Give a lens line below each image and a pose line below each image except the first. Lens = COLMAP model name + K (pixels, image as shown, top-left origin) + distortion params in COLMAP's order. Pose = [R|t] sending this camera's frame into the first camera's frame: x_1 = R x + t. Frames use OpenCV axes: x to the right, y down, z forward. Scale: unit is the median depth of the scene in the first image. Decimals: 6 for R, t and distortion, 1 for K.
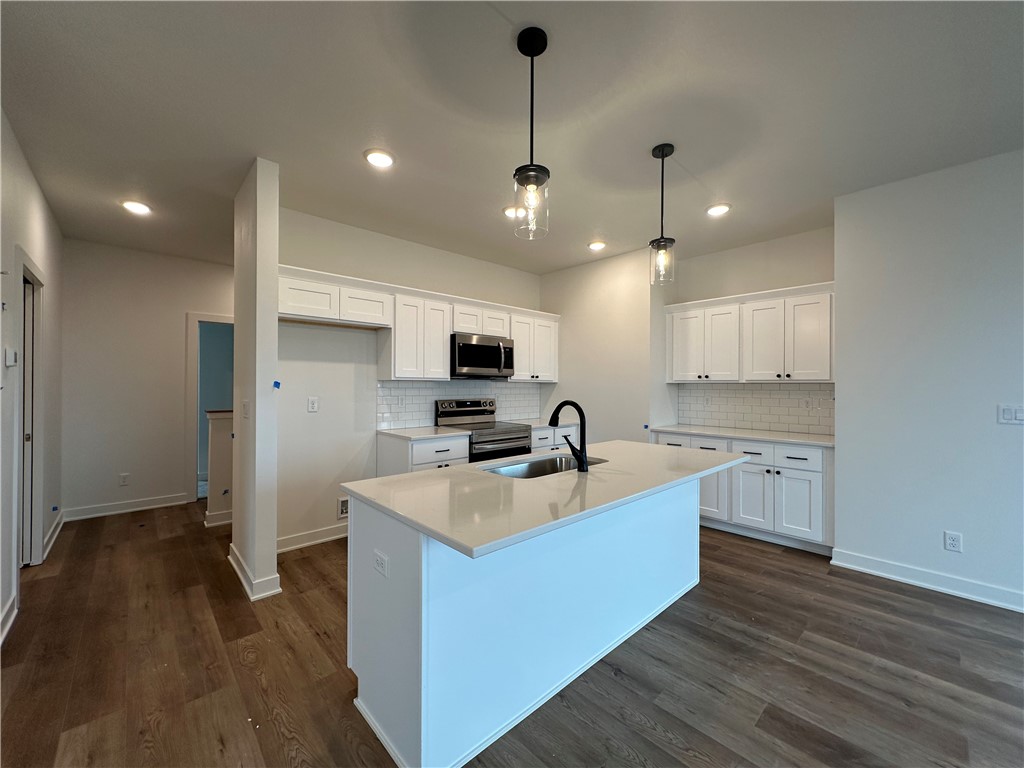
lens RADIAL K [[406.8, 0, 514.7], [0, 406.8, 383.5], [0, 0, 1]] dist [-0.001771, 0.000307]
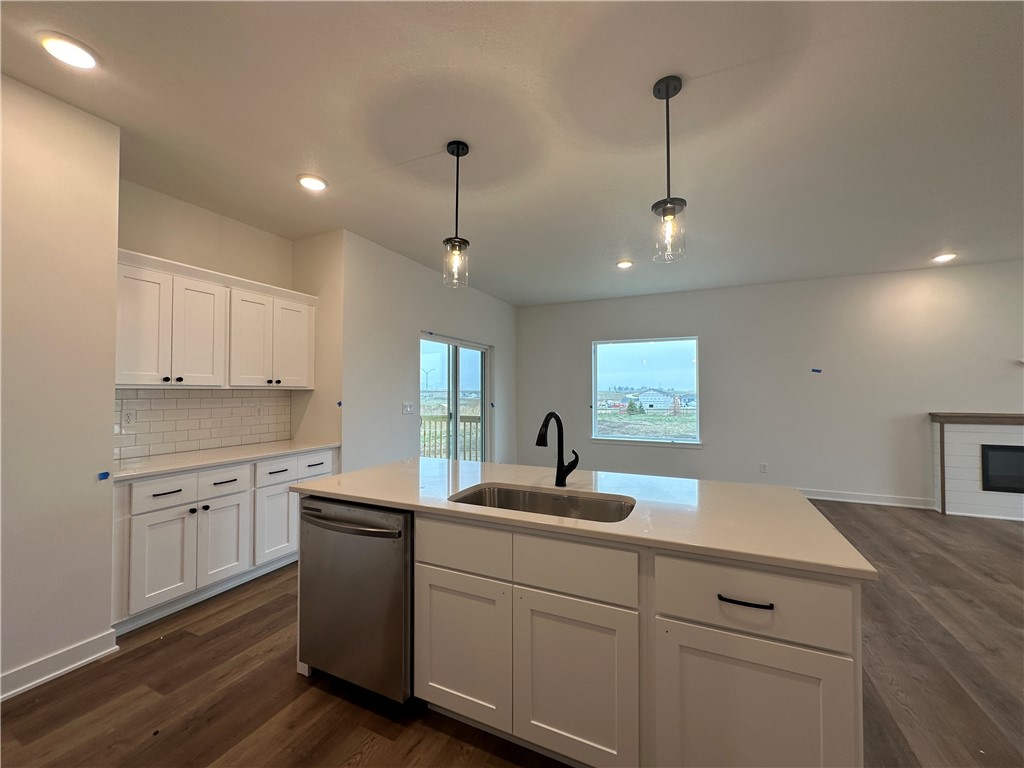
lens RADIAL K [[406.8, 0, 513.2], [0, 406.8, 383.8], [0, 0, 1]] dist [-0.001771, 0.000307]
pose [[-0.374671, 0.013263, 0.927063, -0.384796], [-0.004907, 0.999855, -0.016288, -0.002103], [-0.927145, -0.010652, -0.374552, 0.840704]]
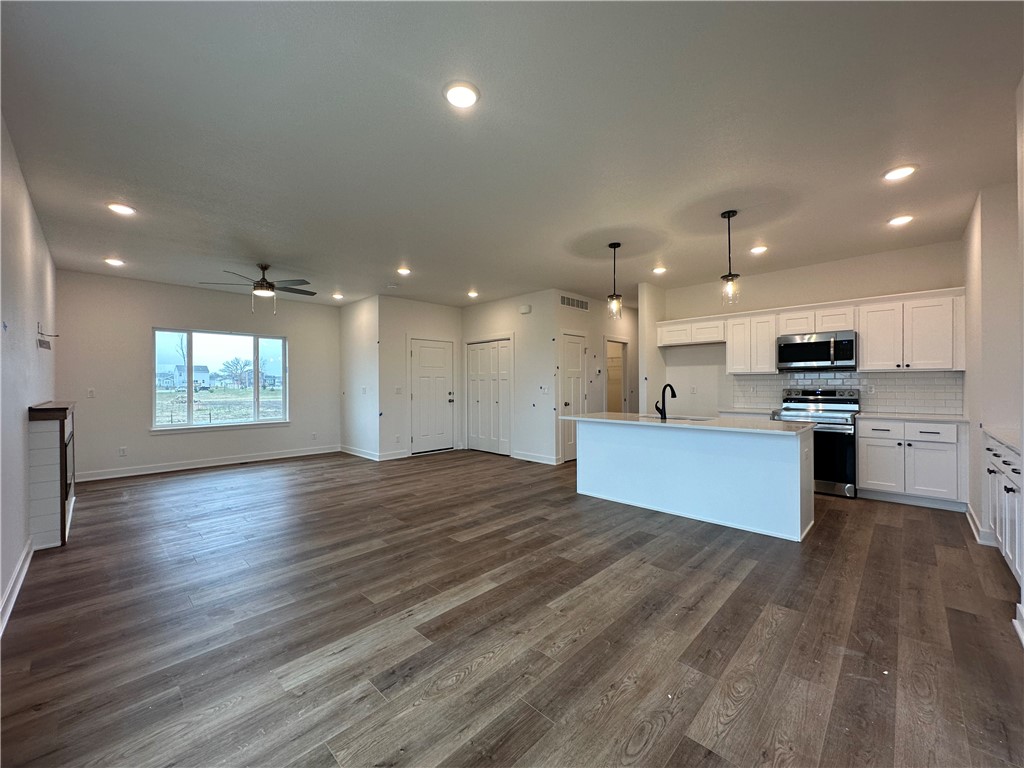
lens RADIAL K [[406.8, 0, 510.4], [0, 406.8, 384.5], [0, 0, 1]] dist [-0.001771, 0.000307]
pose [[0.040744, -0.004541, -0.999159, 1.223411], [0.009477, 0.999946, -0.004158, 0.027759], [0.999125, -0.009299, 0.040784, 0.101899]]
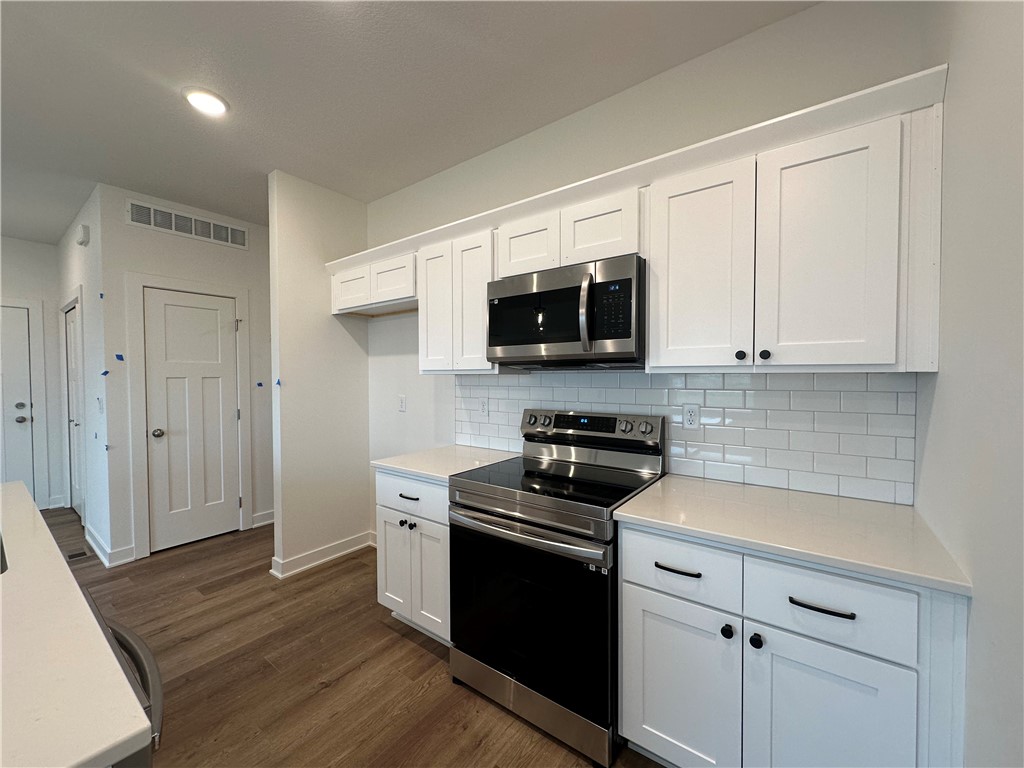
lens RADIAL K [[406.8, 0, 509.6], [0, 406.8, 383.5], [0, 0, 1]] dist [-0.001771, 0.000307]
pose [[0.173771, 0.013445, -0.984694, 0.404627], [0.009996, 0.999831, 0.015416, -0.002964], [0.984735, -0.012522, 0.173607, 1.023416]]
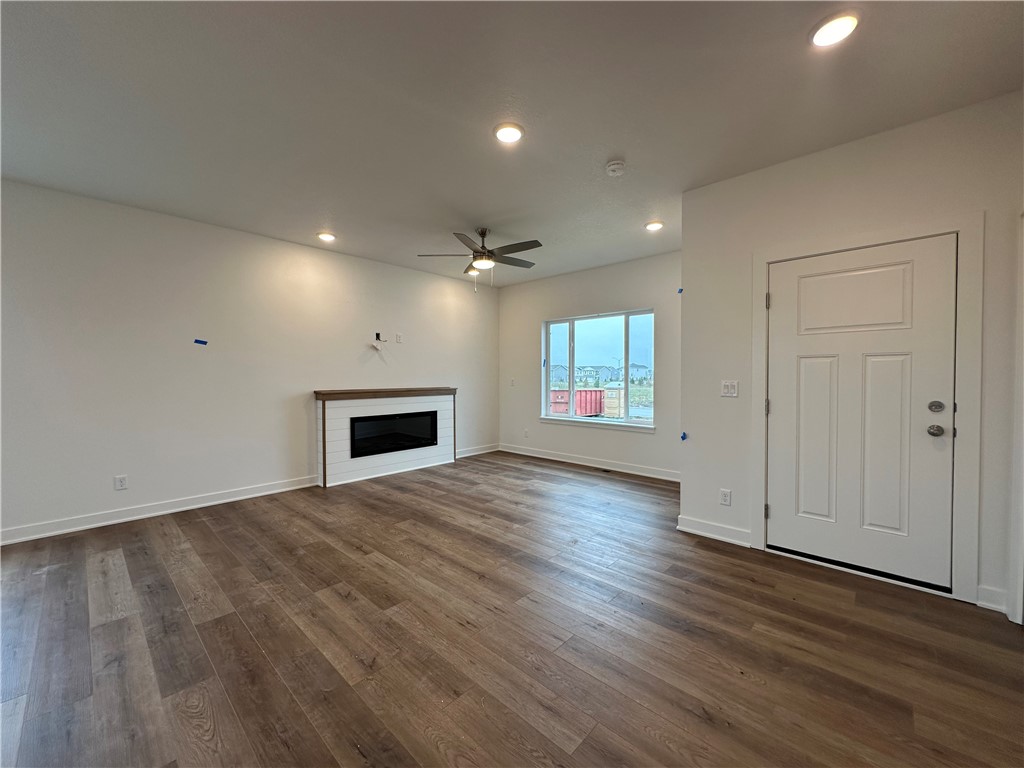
lens RADIAL K [[406.8, 0, 512.5], [0, 406.8, 382.8], [0, 0, 1]] dist [-0.001771, 0.000307]
pose [[-0.998017, -0.001052, -0.062930, -0.236081], [-0.001863, 0.999916, 0.012827, 0.018057], [0.062911, 0.012919, -0.997935, 0.475470]]
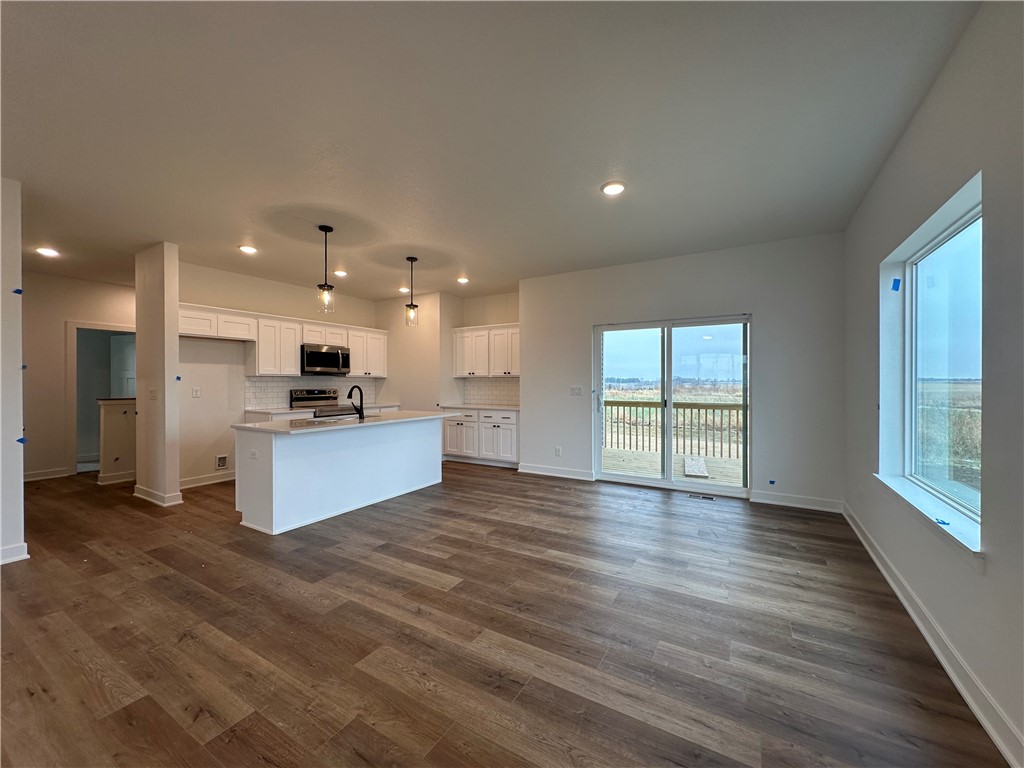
lens RADIAL K [[406.8, 0, 513.3], [0, 406.8, 383.5], [0, 0, 1]] dist [-0.001771, 0.000307]
pose [[0.961364, -0.006189, 0.275212, 0.197880], [0.003816, 0.999951, 0.009156, 0.010269], [-0.275255, -0.007752, 0.961340, -0.708974]]
